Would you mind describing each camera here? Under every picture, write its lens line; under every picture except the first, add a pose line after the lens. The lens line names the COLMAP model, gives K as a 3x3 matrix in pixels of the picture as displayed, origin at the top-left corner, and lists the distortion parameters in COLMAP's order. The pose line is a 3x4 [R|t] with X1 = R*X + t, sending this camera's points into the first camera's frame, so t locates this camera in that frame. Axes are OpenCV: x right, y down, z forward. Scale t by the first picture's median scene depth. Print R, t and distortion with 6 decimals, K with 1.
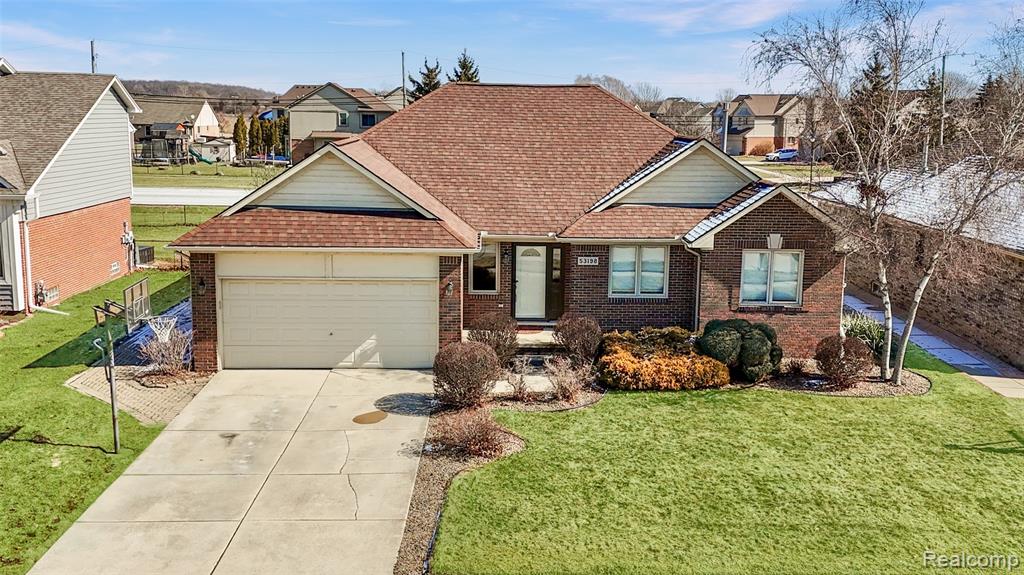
lens RADIAL K [[989.0, 0, 535.3], [0, 989.0, 287.3], [0, 0, 1]] dist [0.049602, -0.000138]
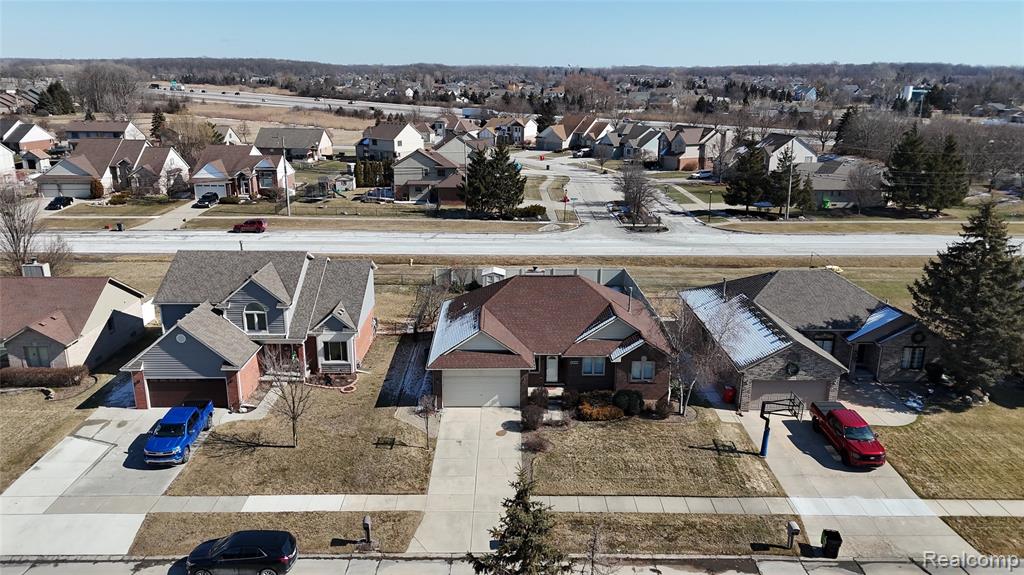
lens RADIAL K [[742.8, 0, 512.0], [0, 742.8, 287.5], [0, 0, 1]] dist [0.066758, -0.058133]
pose [[0.999491, -0.000489, -0.031886, -0.054131], [0.003870, 0.994351, 0.106070, -0.477299], [0.031654, -0.106139, 0.993847, -1.046900]]
